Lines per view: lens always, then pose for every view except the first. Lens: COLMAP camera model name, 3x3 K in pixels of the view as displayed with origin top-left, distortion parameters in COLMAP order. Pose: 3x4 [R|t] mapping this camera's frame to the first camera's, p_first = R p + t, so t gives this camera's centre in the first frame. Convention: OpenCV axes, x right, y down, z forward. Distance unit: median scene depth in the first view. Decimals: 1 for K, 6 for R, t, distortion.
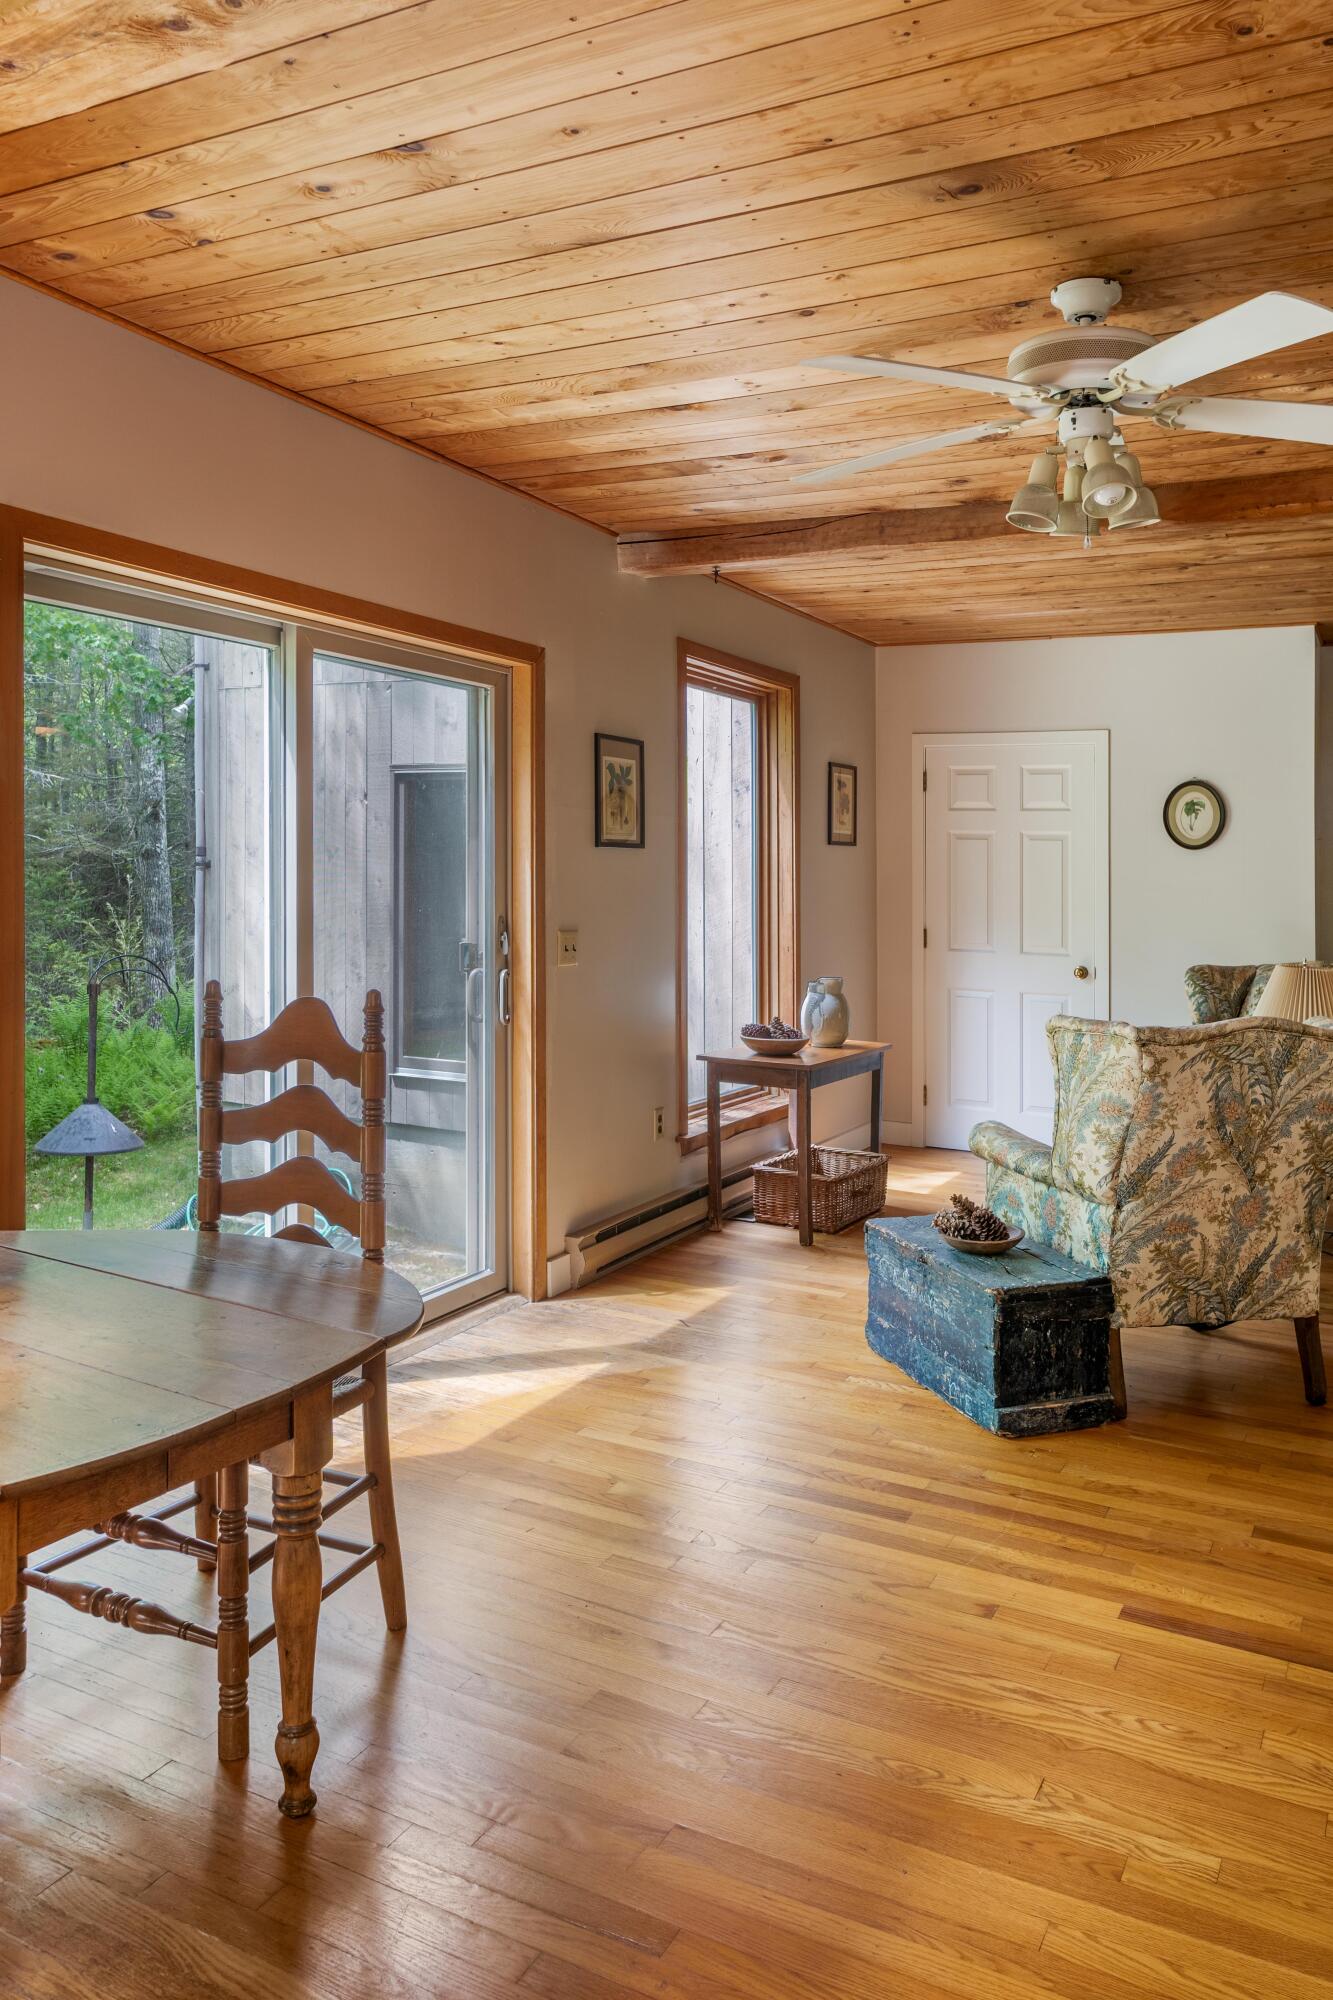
lens RADIAL K [[1415.2, 0, 728.0], [0, 1415.2, 866.9], [0, 0, 1]] dist [-0.003601, -0.005614]
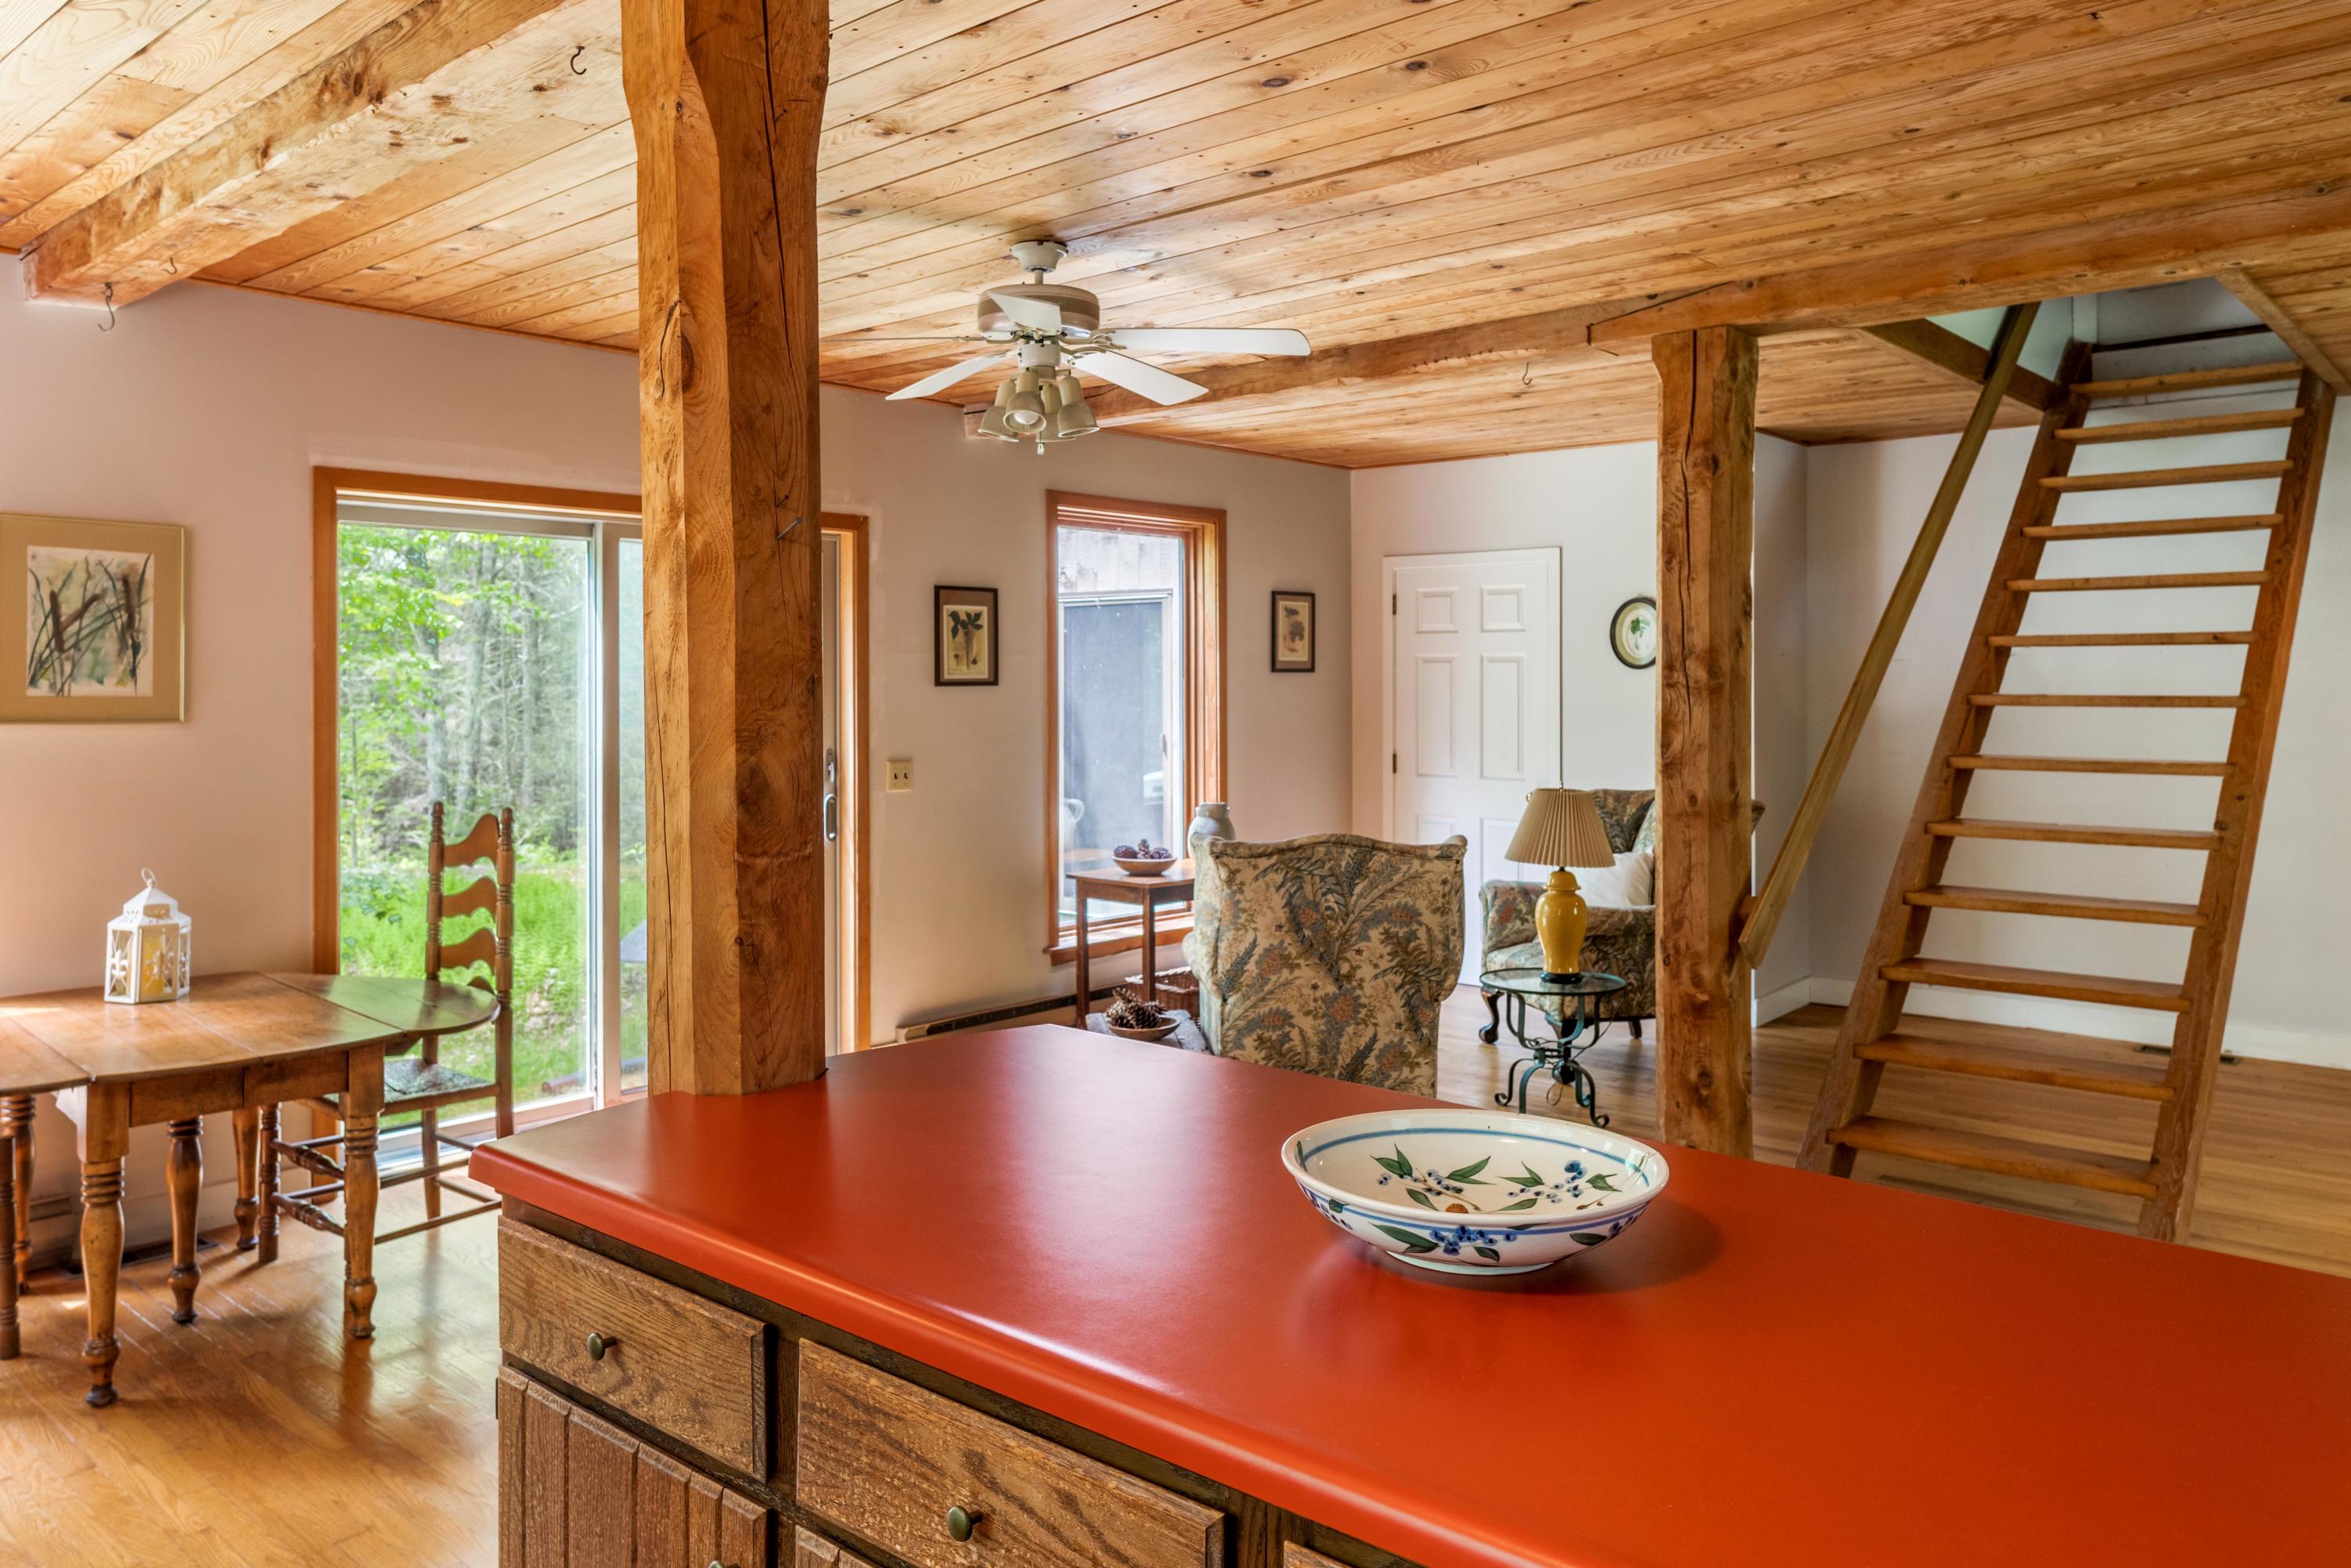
lens RADIAL K [[1663.5, 0, 1203.7], [0, 1663.5, 653.9], [0, 0, 1]] dist [-0.003601, -0.005614]
pose [[0.966915, -0.025412, -0.253829, 0.606664], [0.021418, 0.999600, -0.018488, -0.014610], [0.254197, 0.012440, 0.967072, -0.306980]]
